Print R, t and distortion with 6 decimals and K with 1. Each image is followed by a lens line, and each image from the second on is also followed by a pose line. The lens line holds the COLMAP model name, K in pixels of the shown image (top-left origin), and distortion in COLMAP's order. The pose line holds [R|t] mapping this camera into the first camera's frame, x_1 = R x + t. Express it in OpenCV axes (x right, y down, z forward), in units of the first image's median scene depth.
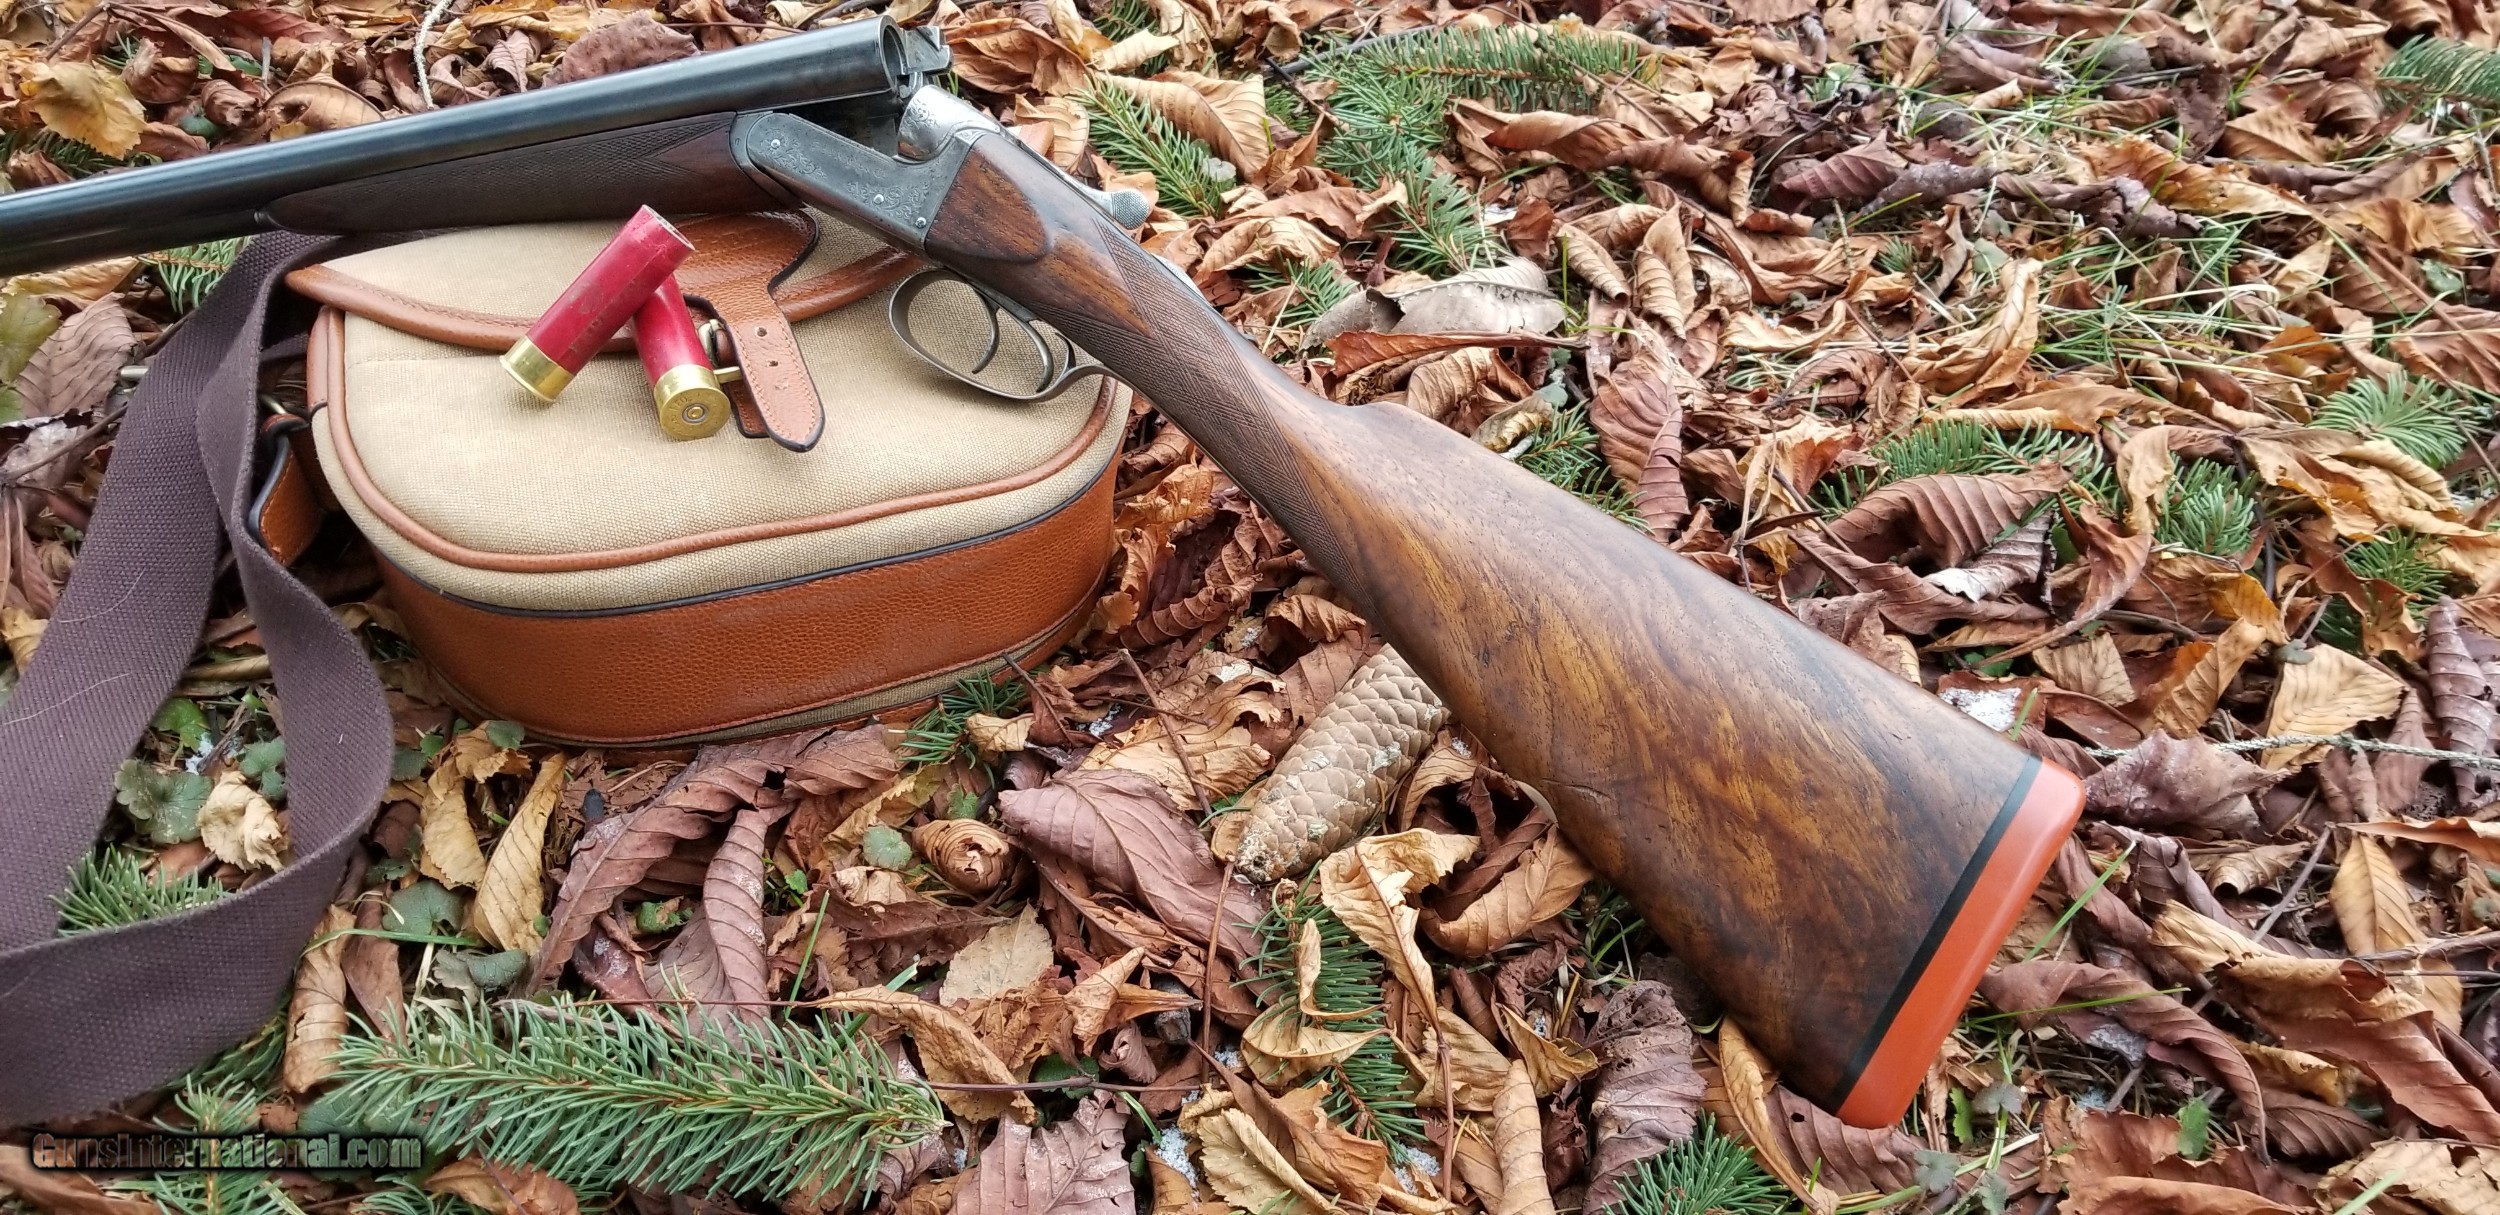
lens RADIAL K [[2106.9, 0, 1250.0], [0, 2106.9, 607.5], [0, 0, 1]] dist [0.095984, -0.322370]
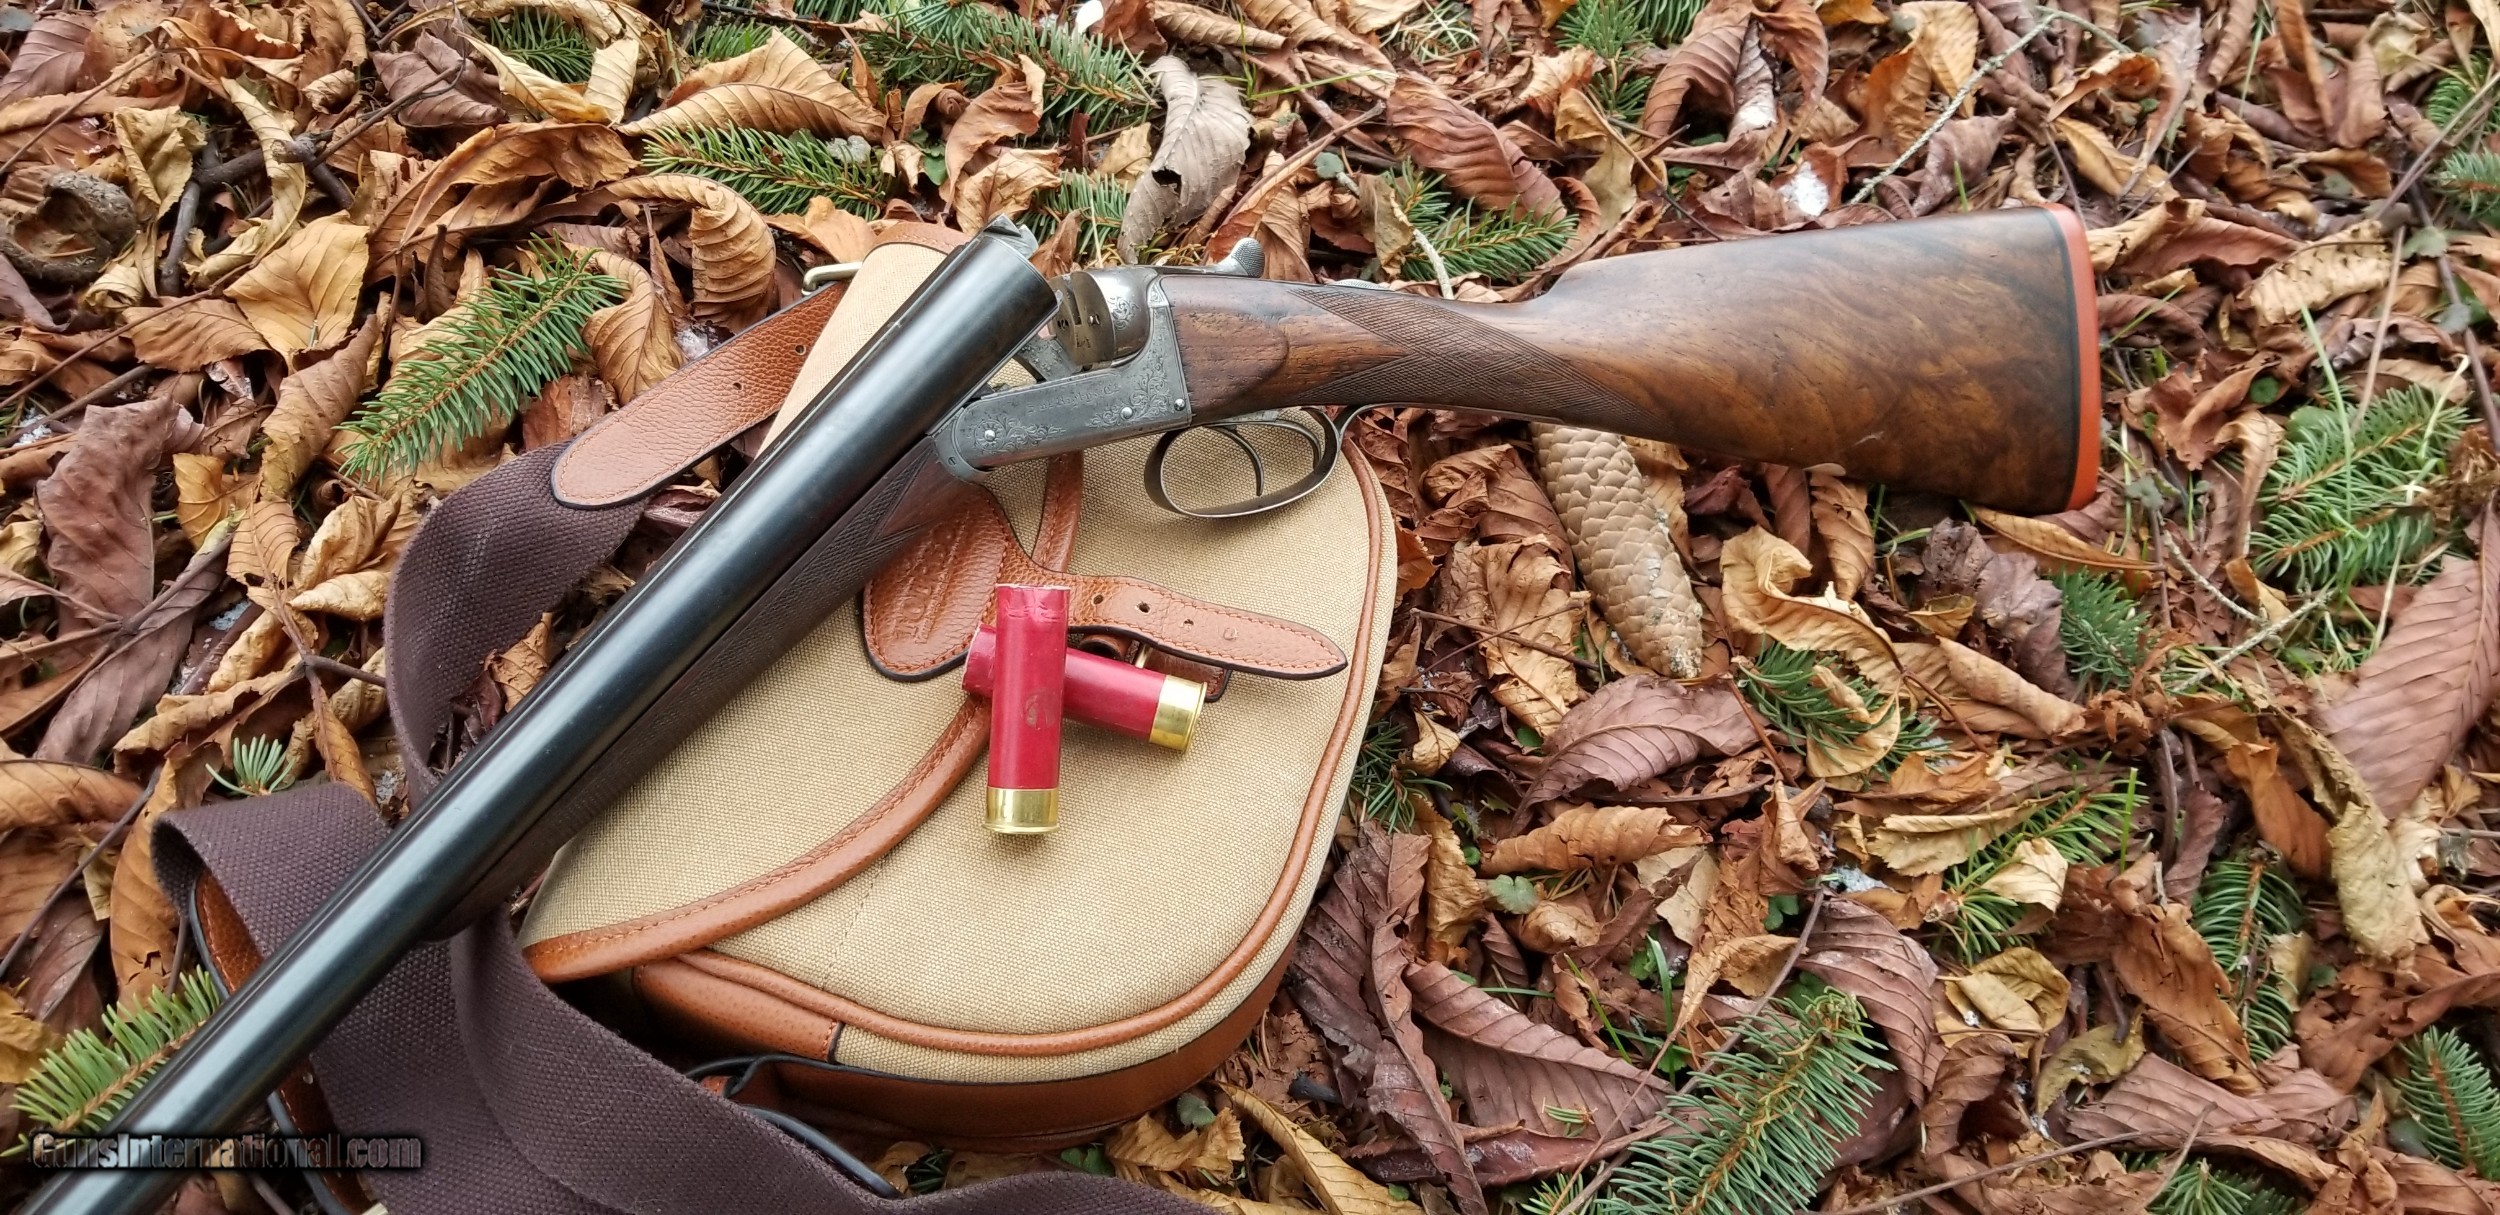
lens RADIAL K [[2106.9, 0, 1250.0], [0, 2106.9, 607.5], [0, 0, 1]] dist [0.095984, -0.322370]
pose [[0.555706, -0.659748, 0.505888, -0.675920], [0.471835, 0.751277, 0.461470, -0.535114], [-0.684516, -0.017746, 0.728782, 0.322240]]
